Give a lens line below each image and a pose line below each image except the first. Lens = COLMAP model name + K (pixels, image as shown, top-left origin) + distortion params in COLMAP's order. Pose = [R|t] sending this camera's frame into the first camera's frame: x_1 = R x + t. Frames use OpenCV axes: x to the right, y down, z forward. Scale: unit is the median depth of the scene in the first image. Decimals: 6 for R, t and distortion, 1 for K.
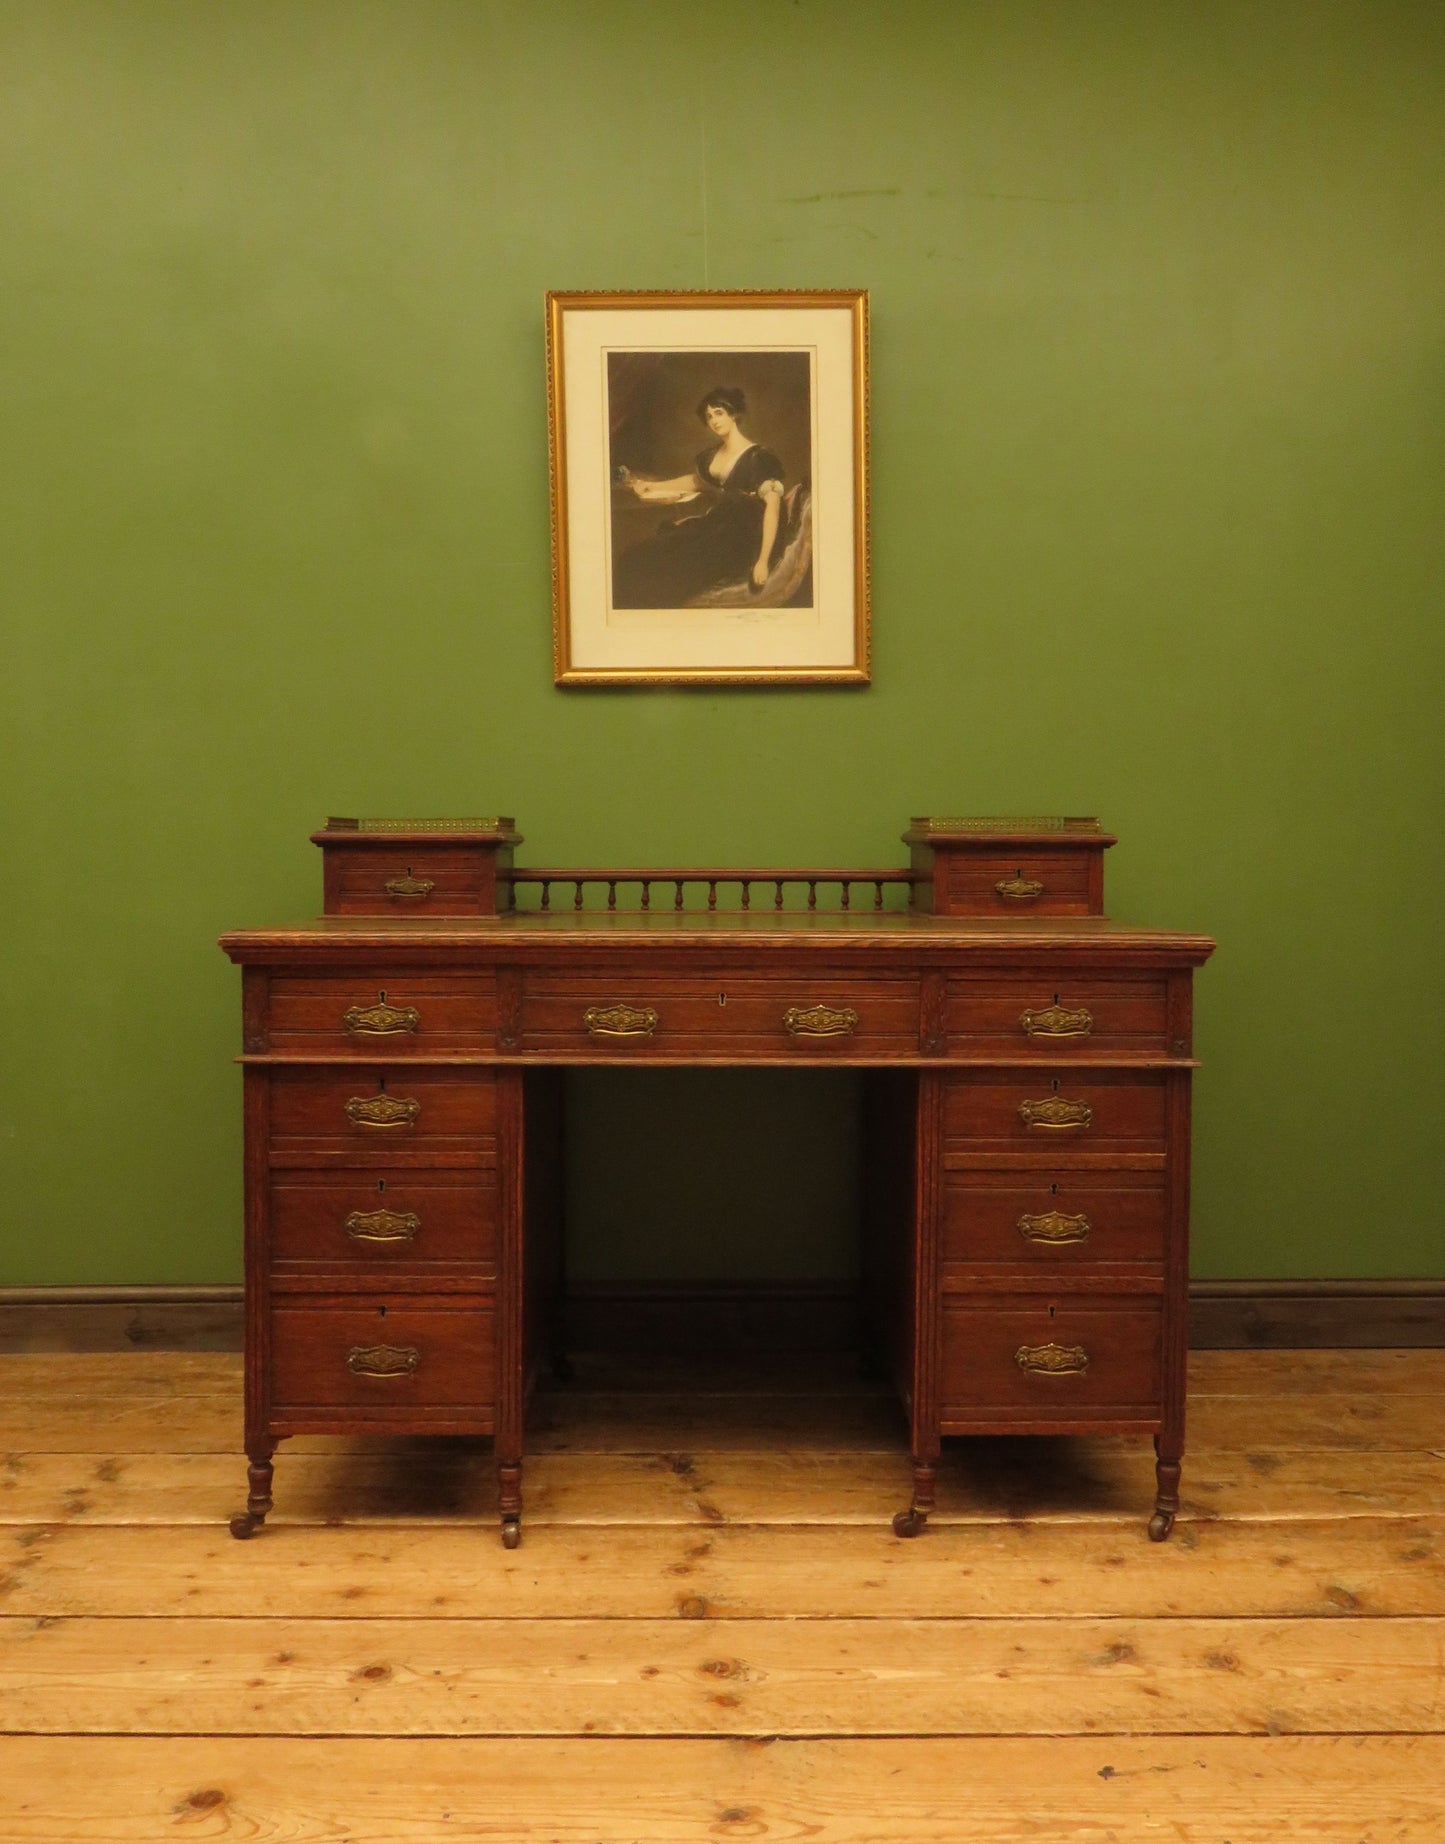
lens RADIAL K [[1462.4, 0, 730.3], [0, 1462.4, 903.8], [0, 0, 1]] dist [-0.020030, 0.010895]
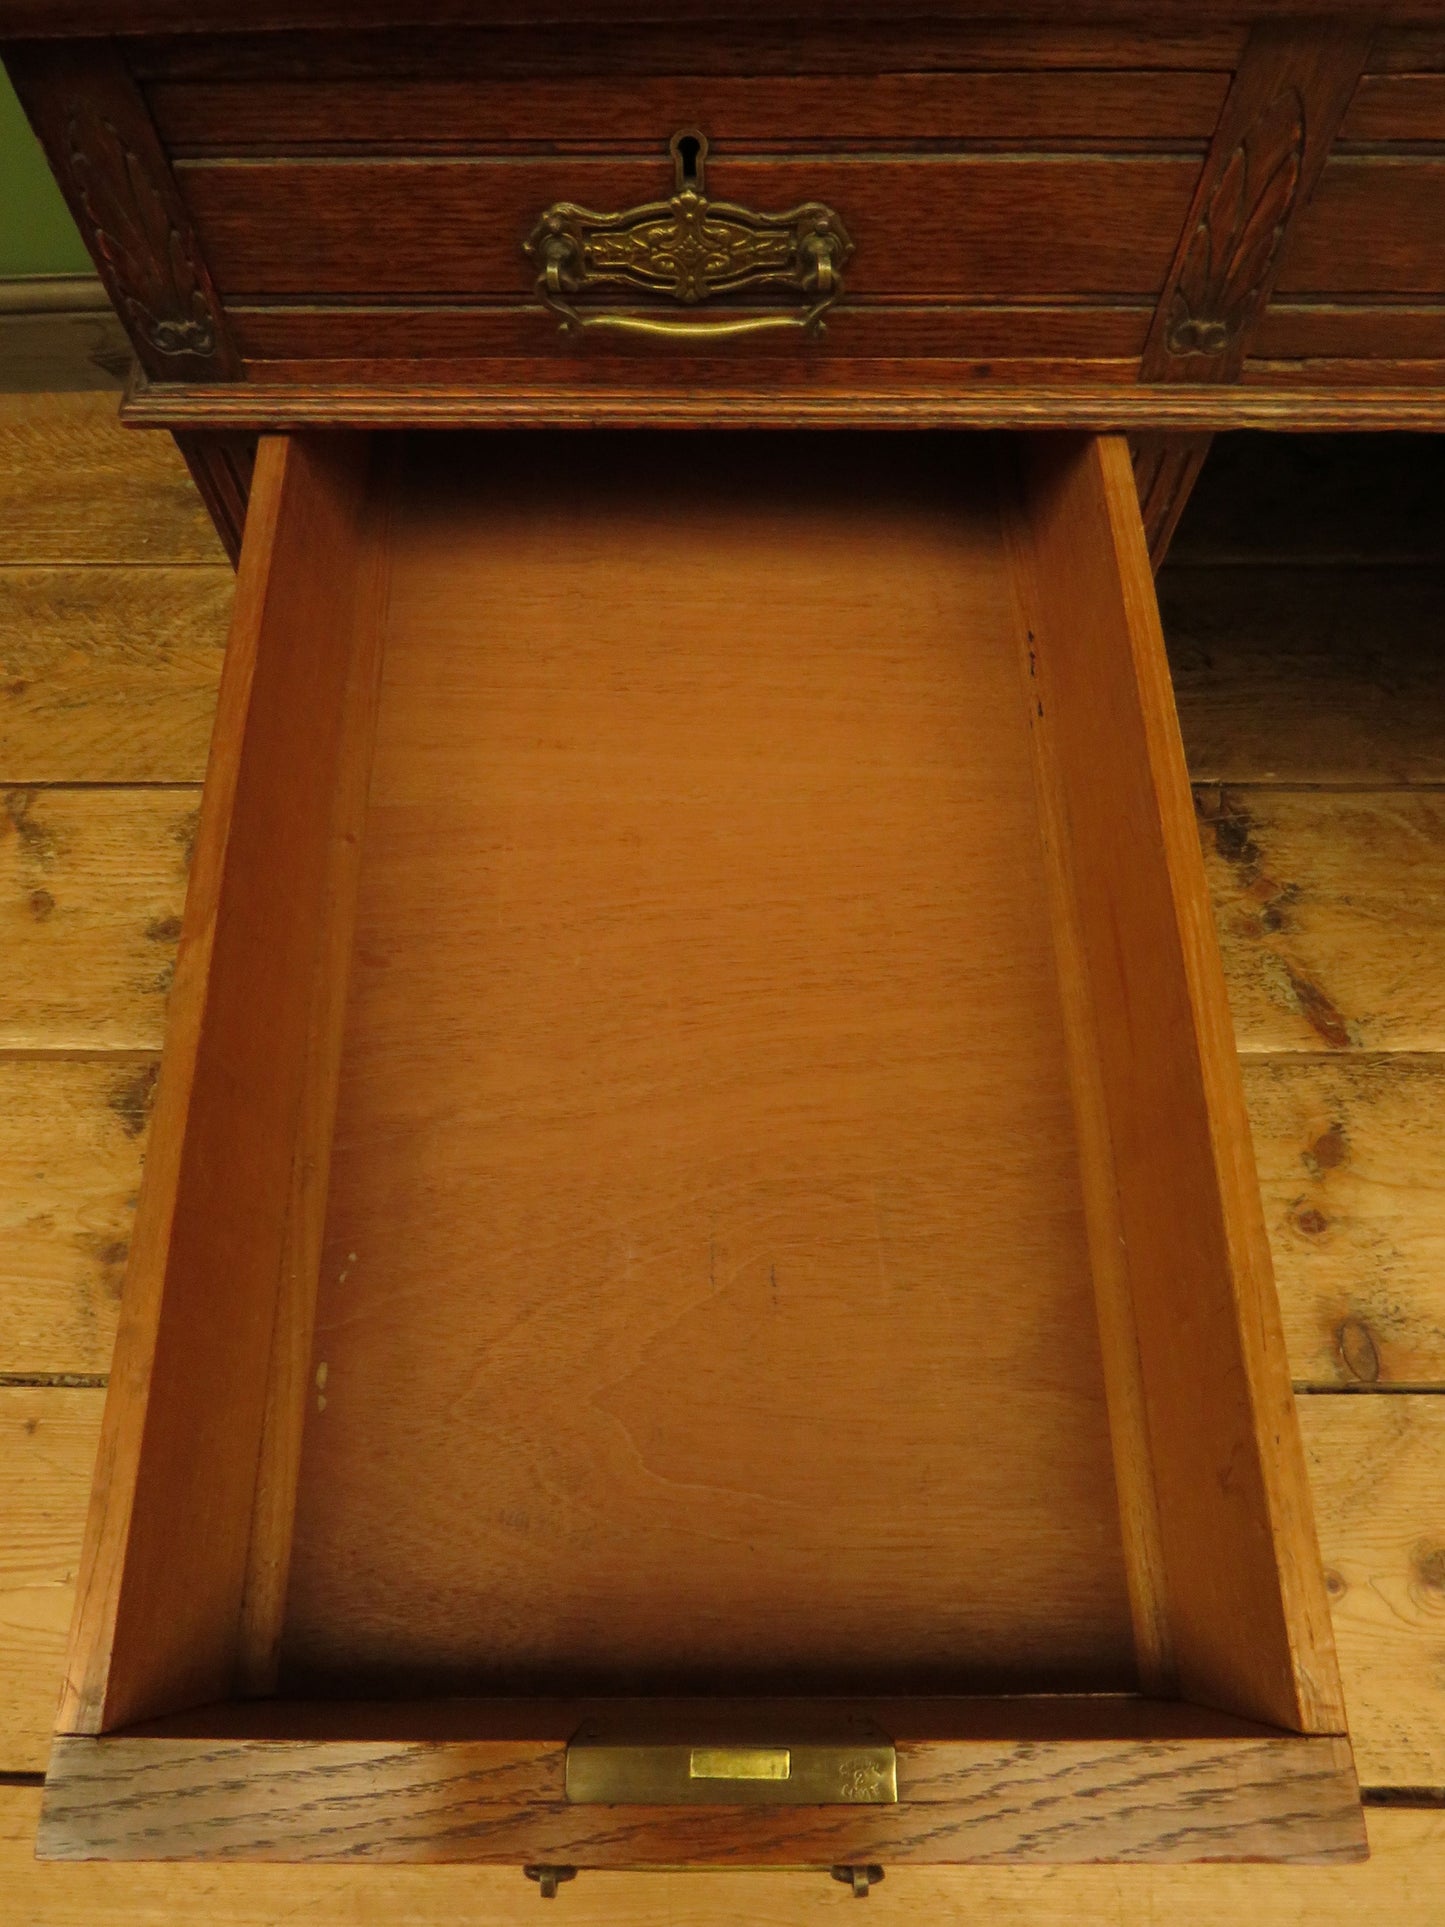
lens RADIAL K [[1366.1, 0, 718.0], [0, 1366.1, 926.9], [0, 0, 1]] dist [-0.008134, -0.002778]
pose [[0.999741, 0.021153, -0.008433, -0.228185], [-0.002478, 0.469176, 0.883101, -0.061767], [0.022637, -0.882851, 0.469107, 0.797562]]
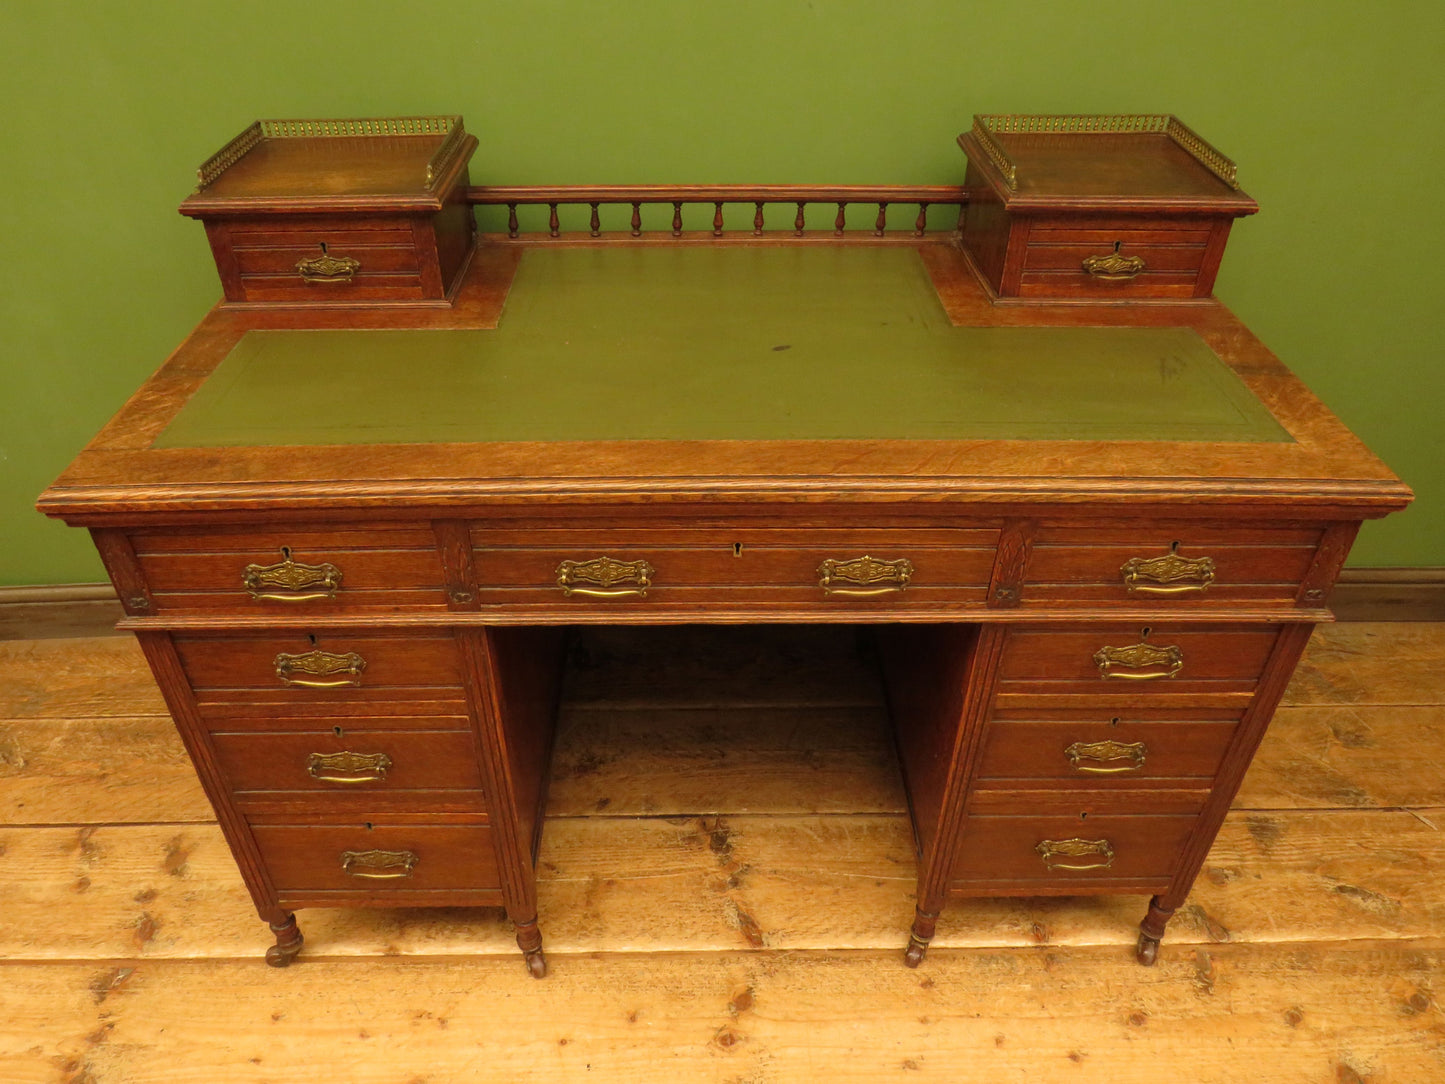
lens RADIAL K [[1019.7, 0, 725.2], [0, 1019.7, 545.6], [0, 0, 1]] dist [-0.027346, 0.001016]
pose [[0.999979, 0.002322, 0.006116, -0.015265], [-0.005409, 0.819231, 0.573439, -0.238828], [-0.003679, -0.573459, 0.819226, 0.568542]]
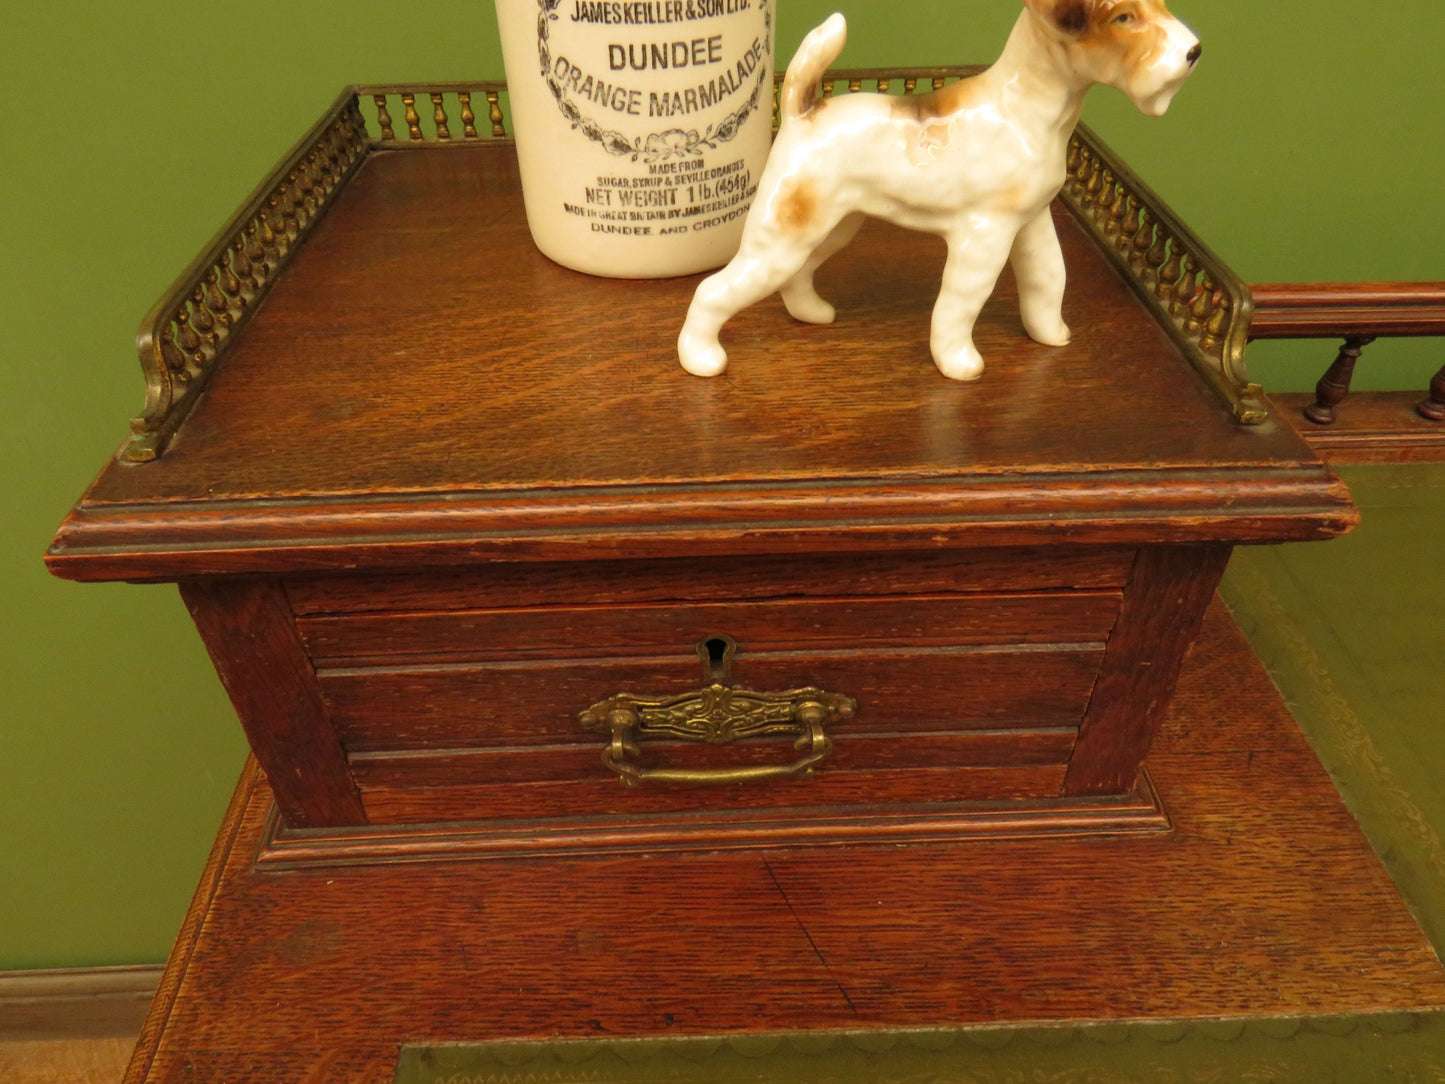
lens RADIAL K [[996.7, 0, 720.4], [0, 996.7, 550.4], [0, 0, 1]] dist [-0.016819, -0.000017]
pose [[0.999864, -0.012951, 0.010216, -0.263598], [0.004032, 0.792430, 0.609950, -0.126477], [-0.015995, -0.609826, 0.792374, 1.092818]]
